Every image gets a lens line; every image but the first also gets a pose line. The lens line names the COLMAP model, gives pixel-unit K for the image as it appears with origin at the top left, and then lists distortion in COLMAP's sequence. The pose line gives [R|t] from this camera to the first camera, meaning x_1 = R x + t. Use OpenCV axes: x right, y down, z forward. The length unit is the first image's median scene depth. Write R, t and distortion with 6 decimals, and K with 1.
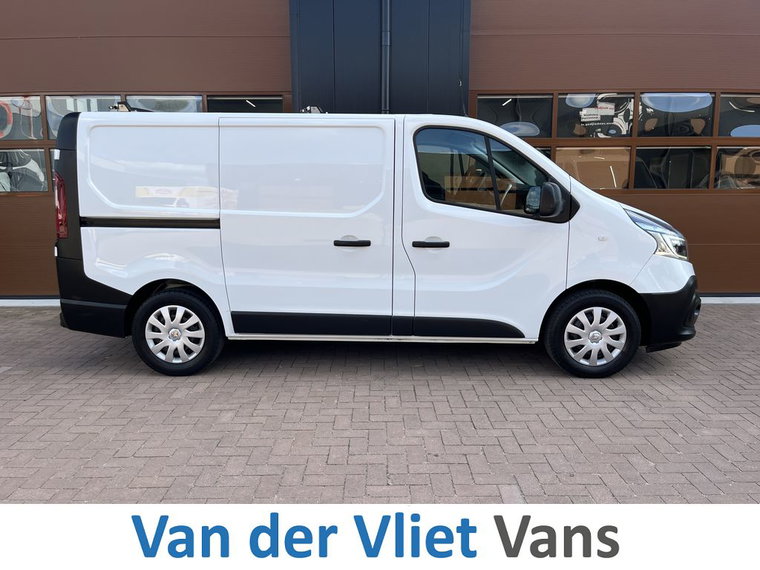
lens RADIAL K [[578.9, 0, 384.9], [0, 578.9, 296.0], [0, 0, 1]] dist [0.047004, -0.069775]
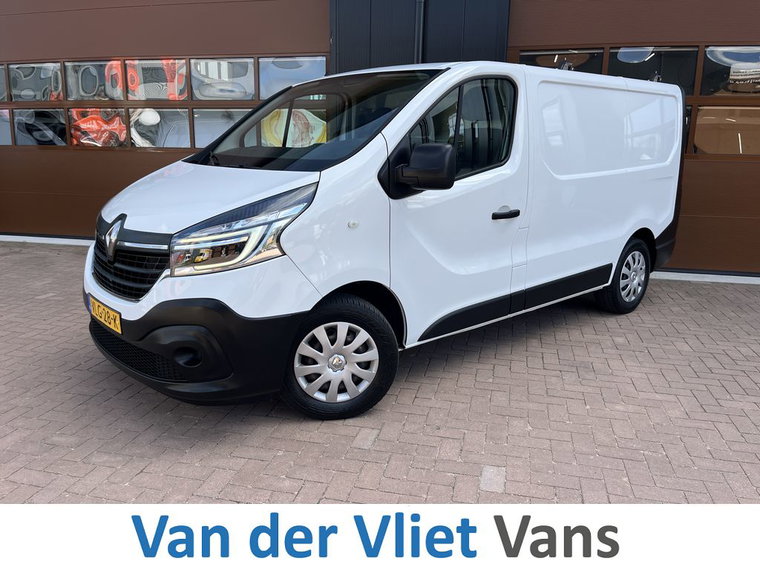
lens RADIAL K [[578.9, 0, 390.4], [0, 578.9, 300.0], [0, 0, 1]] dist [0.047004, -0.069775]
pose [[0.972589, 0.073356, -0.220656, 0.348158], [-0.058142, 0.995511, 0.074678, 0.006028], [0.225143, -0.059802, 0.972489, -0.008836]]
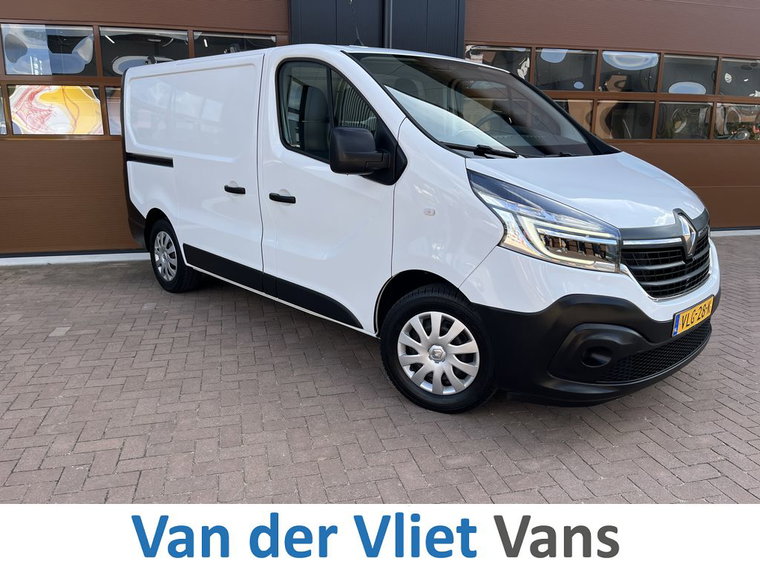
lens RADIAL K [[578.9, 0, 382.8], [0, 578.9, 287.1], [0, 0, 1]] dist [0.047004, -0.069775]
pose [[0.969305, -0.051293, 0.240453, -0.461260], [0.035650, 0.996982, 0.068964, 0.016804], [-0.243264, -0.058275, 0.968208, 0.001495]]
